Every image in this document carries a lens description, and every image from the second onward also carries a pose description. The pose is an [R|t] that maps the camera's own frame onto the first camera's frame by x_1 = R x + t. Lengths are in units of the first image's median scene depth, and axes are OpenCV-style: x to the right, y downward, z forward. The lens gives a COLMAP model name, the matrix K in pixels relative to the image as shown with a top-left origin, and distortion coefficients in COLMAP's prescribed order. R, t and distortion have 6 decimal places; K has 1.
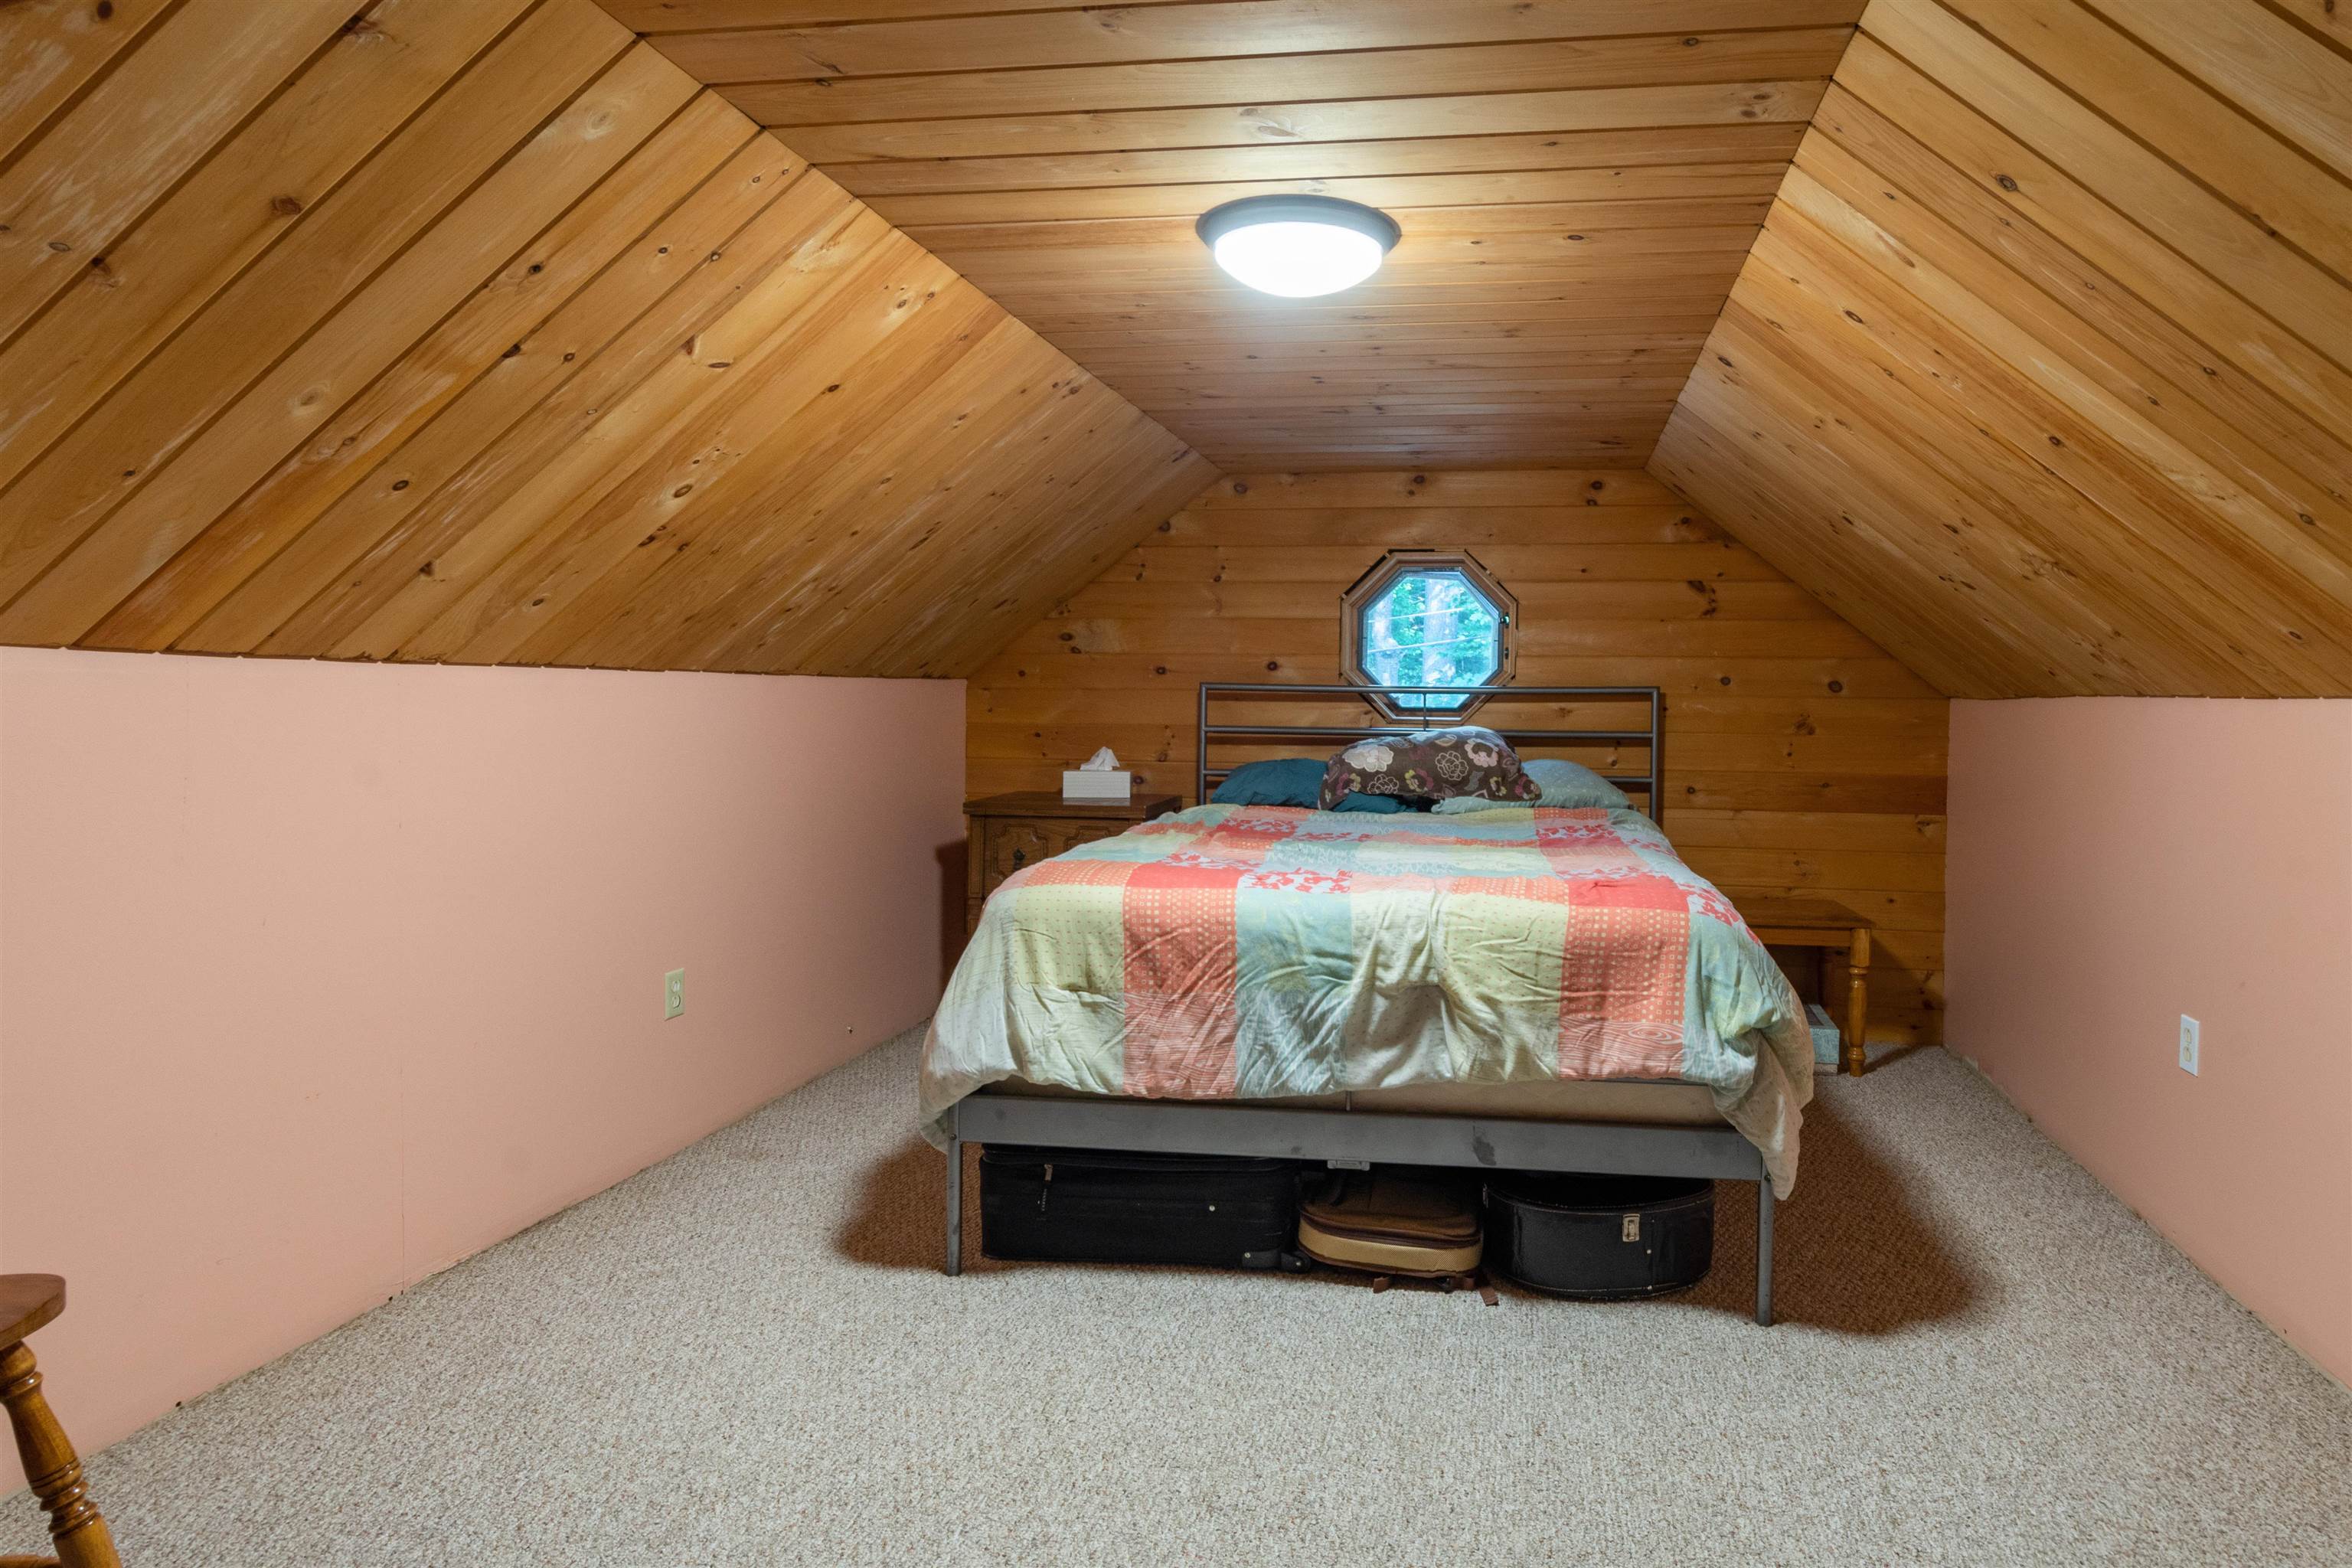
lens RADIAL K [[1222.1, 0, 1131.6], [0, 1222.1, 773.0], [0, 0, 1]] dist [0.008345, -0.011246]
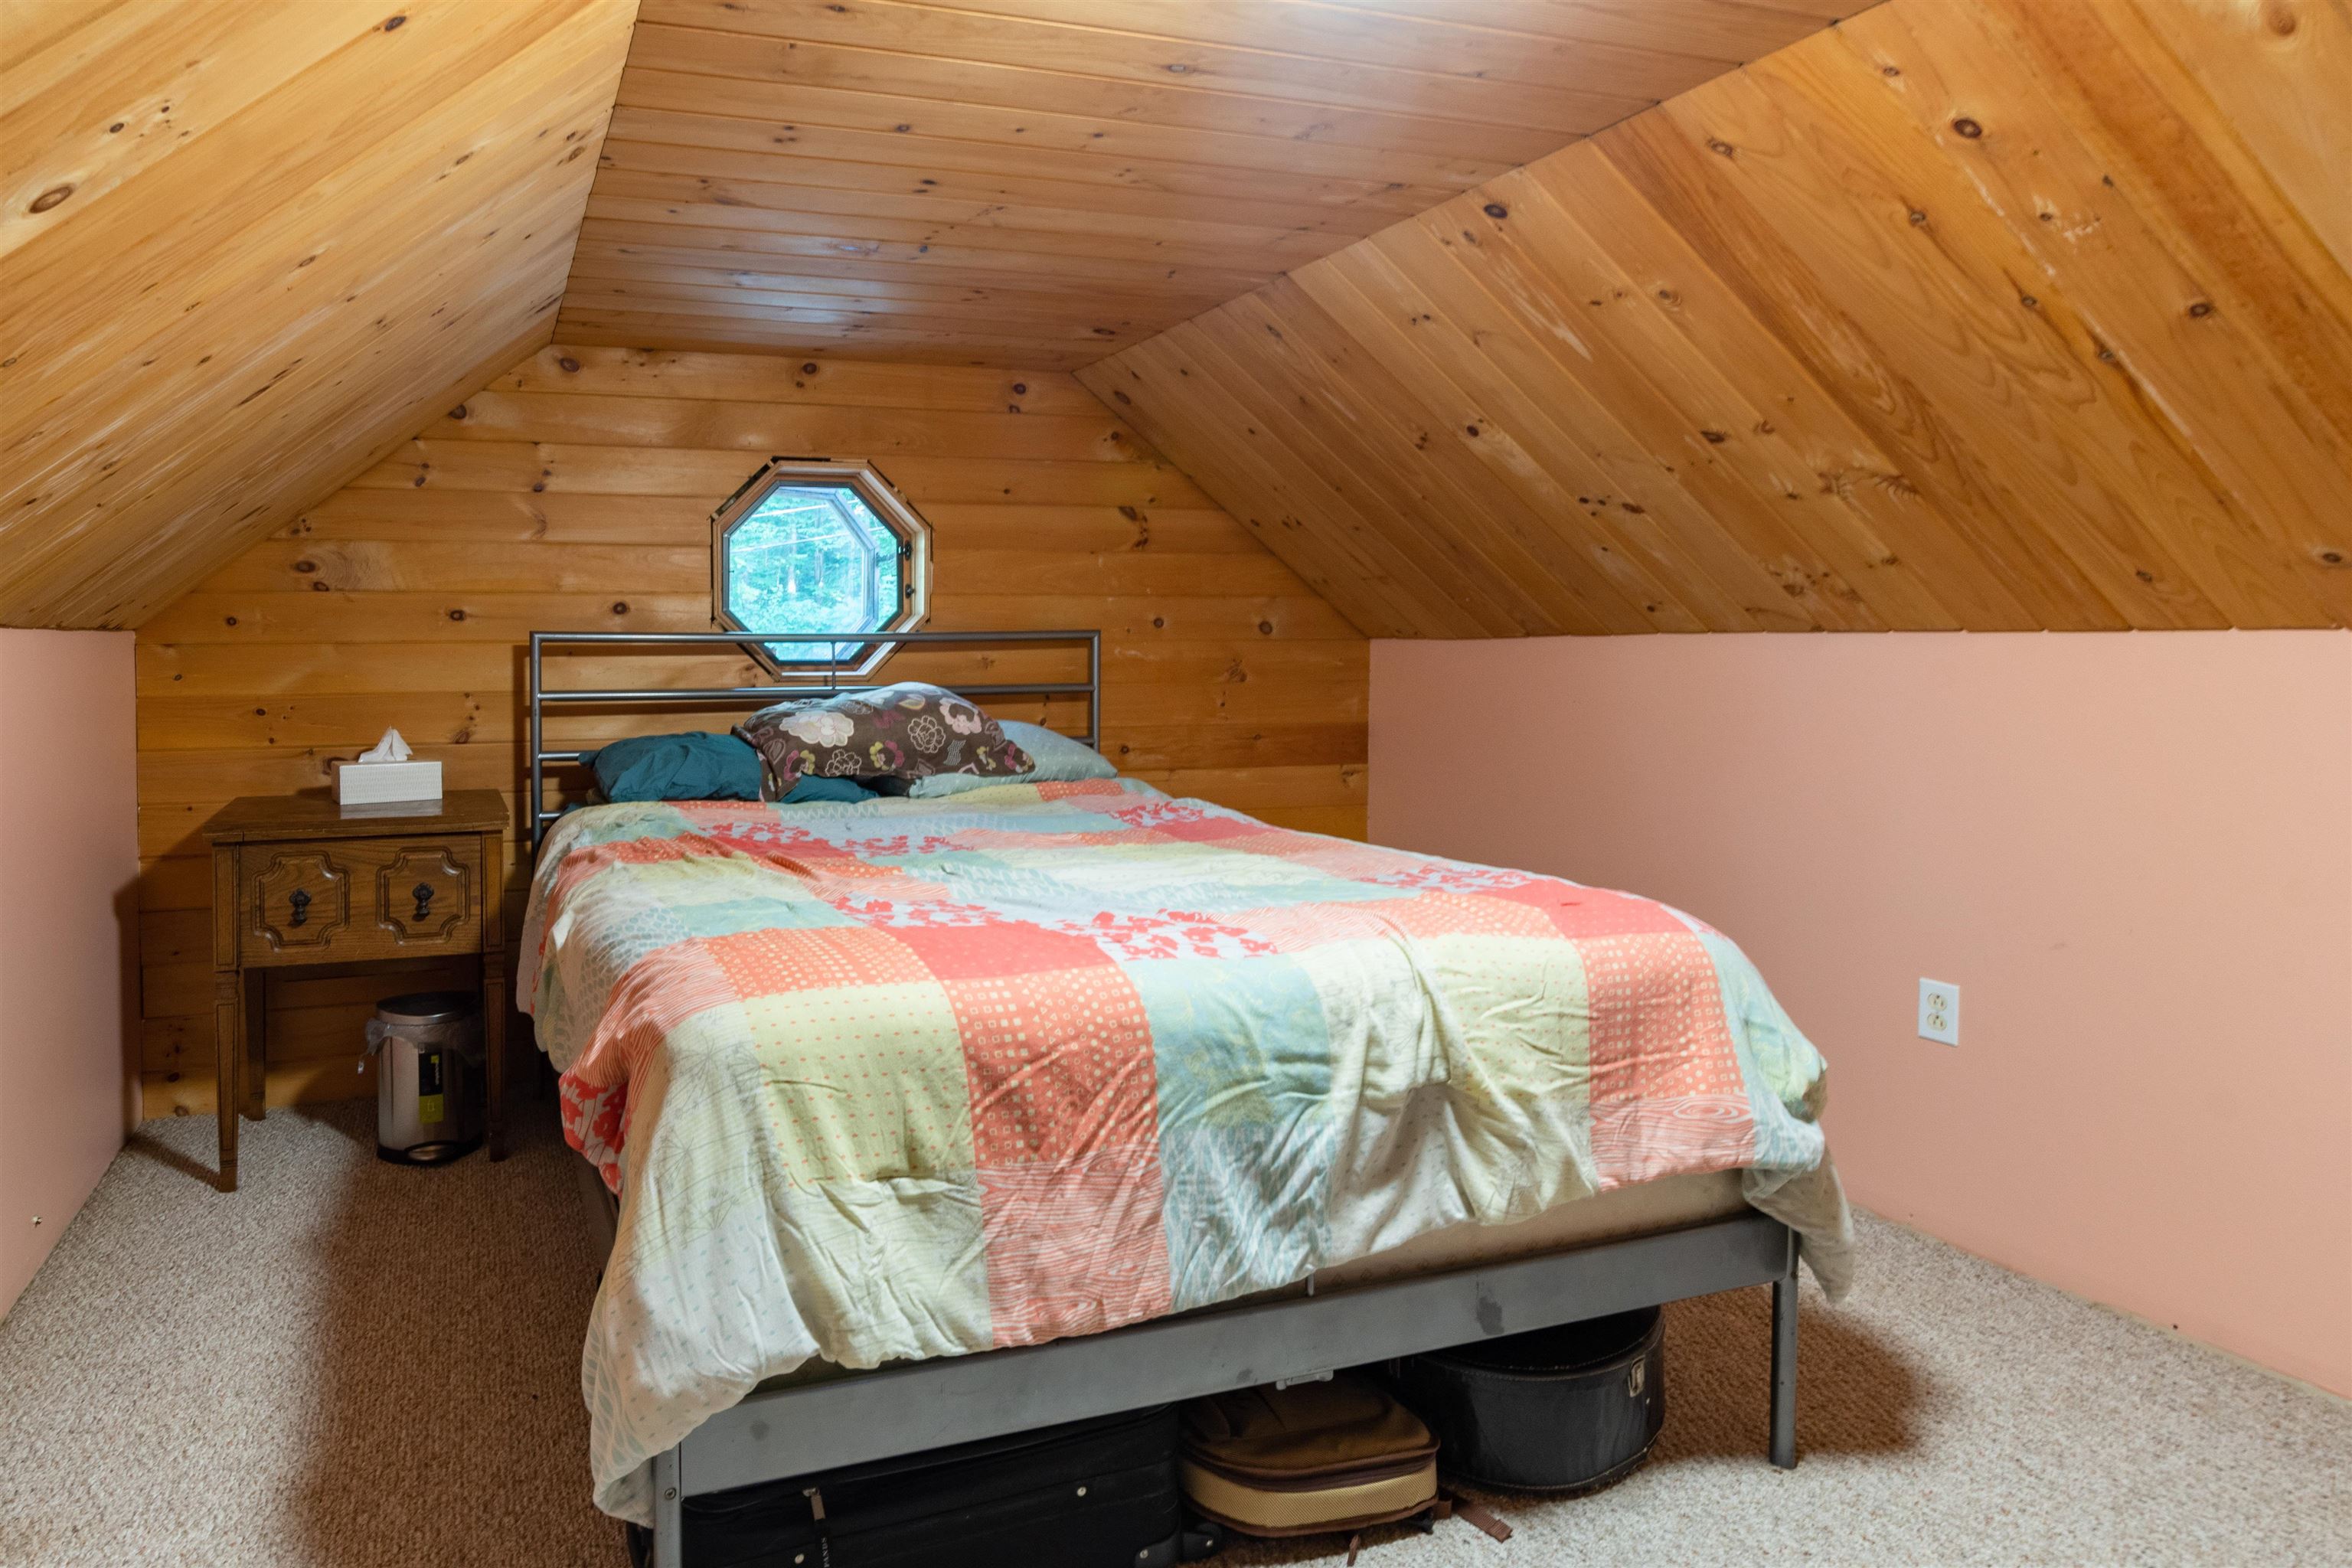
lens RADIAL K [[1566.6, 0, 1174.0], [0, 1566.6, 738.6], [0, 0, 1]] dist [0.002729, -0.003992]
pose [[0.898515, -0.042217, 0.436908, -0.236882], [0.043739, 0.999021, 0.006580, -0.022766], [-0.436758, 0.013198, 0.899482, 0.298938]]
